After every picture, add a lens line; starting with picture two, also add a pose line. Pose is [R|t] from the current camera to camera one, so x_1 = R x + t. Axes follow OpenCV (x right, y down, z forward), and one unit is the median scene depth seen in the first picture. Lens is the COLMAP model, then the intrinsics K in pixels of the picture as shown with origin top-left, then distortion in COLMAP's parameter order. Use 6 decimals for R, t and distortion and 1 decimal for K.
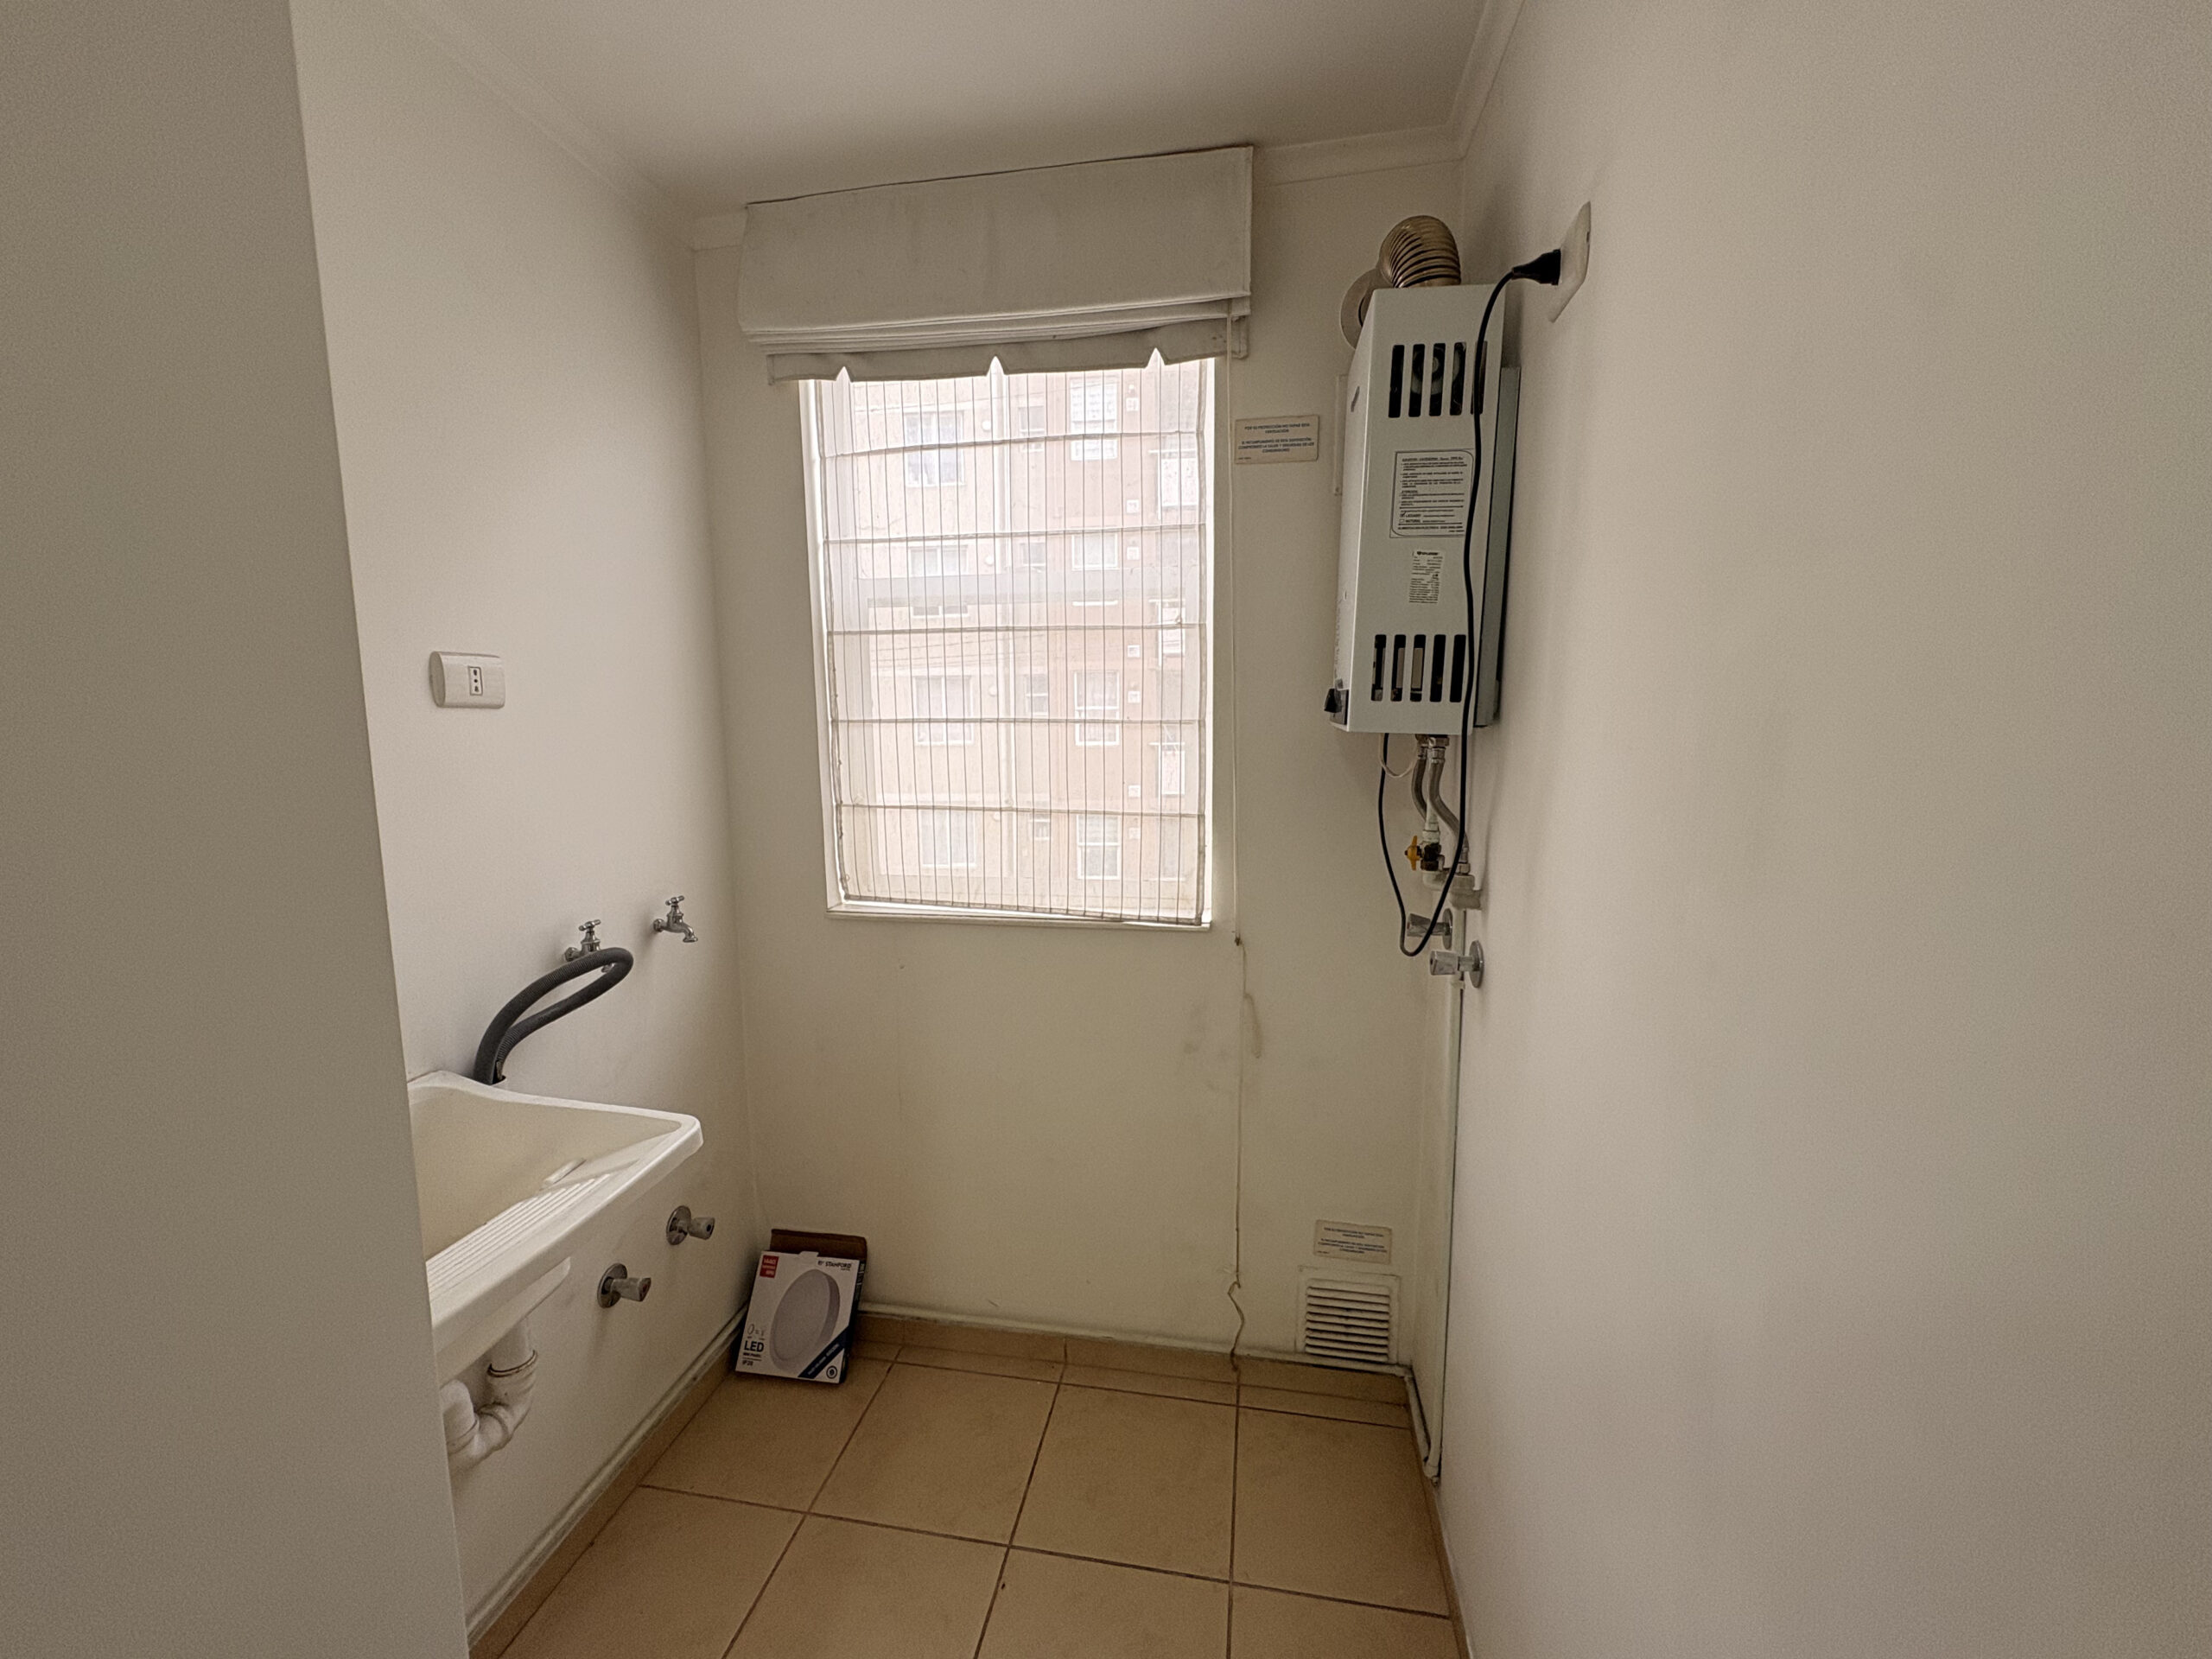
lens RADIAL K [[875.8, 0, 1106.0], [0, 875.8, 829.5], [0, 0, 1]] dist [-0.002118, 0.000049]
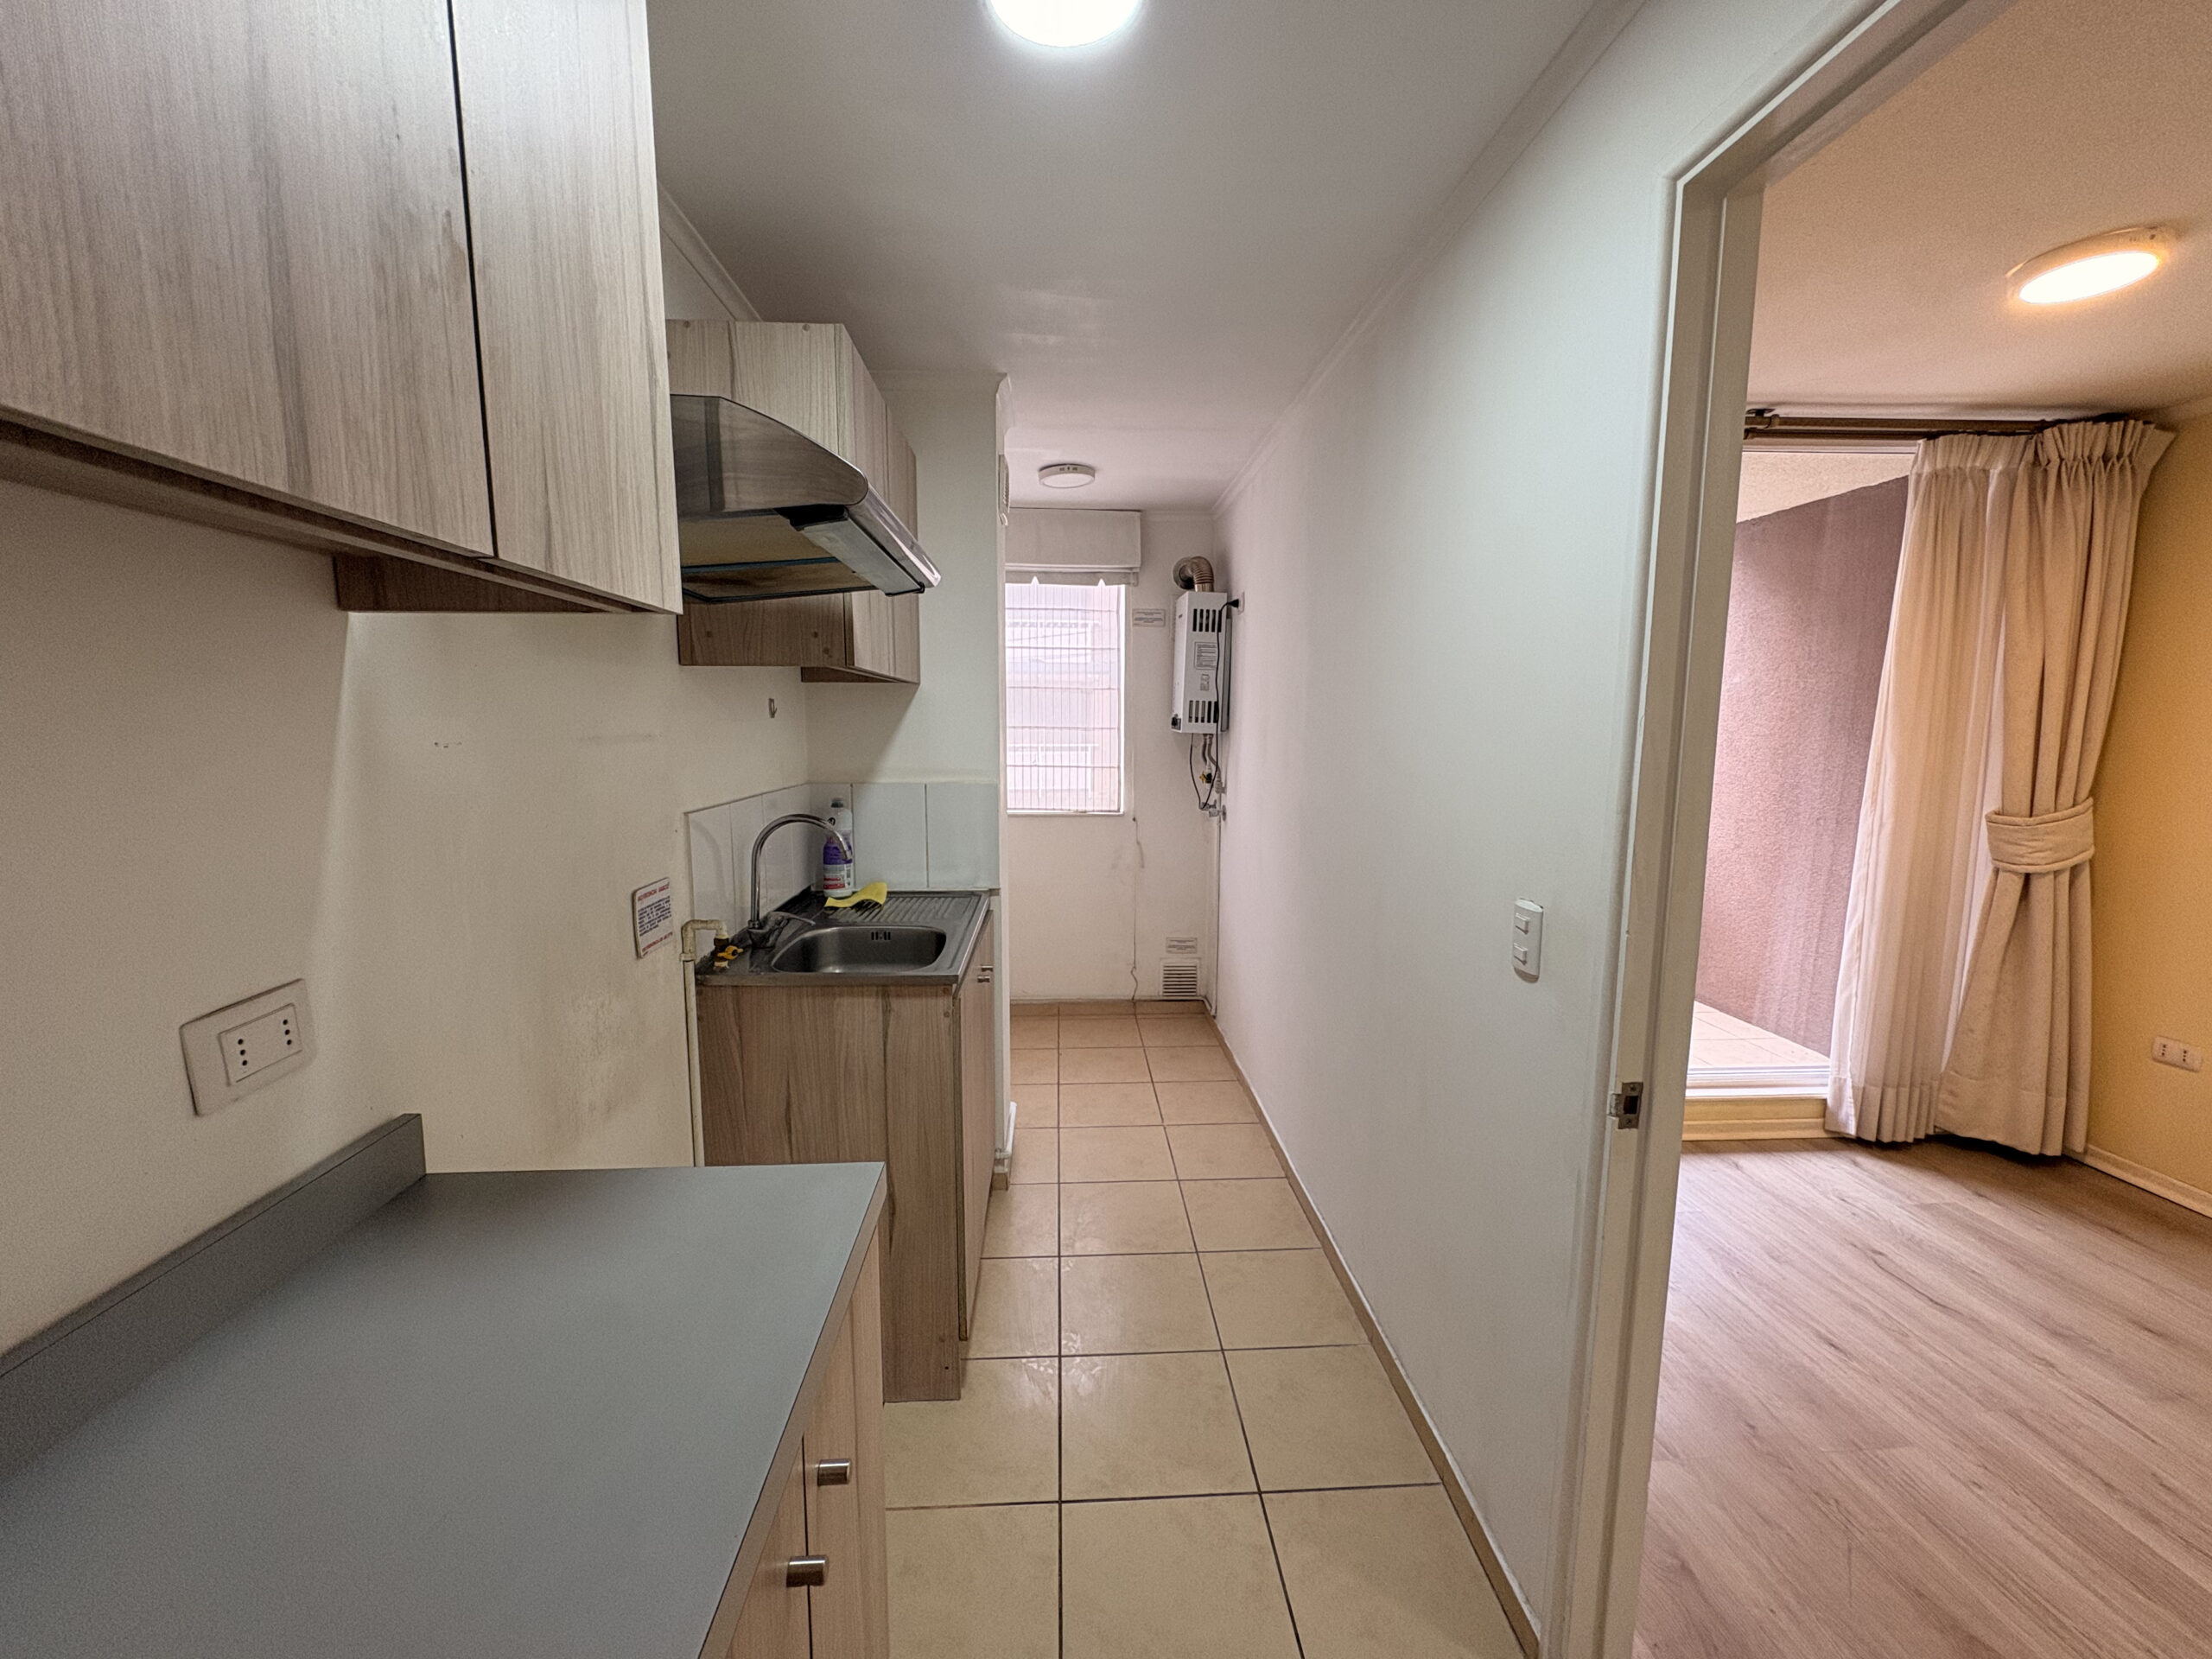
lens RADIAL K [[887.1, 0, 1106.0], [0, 887.1, 829.5], [0, 0, 1]] dist [0.000137, -0.000266]
pose [[0.974293, -0.013934, 0.224853, -0.554923], [0.015863, 0.999851, -0.006777, 0.198484], [-0.224725, 0.010169, 0.974369, -1.591085]]
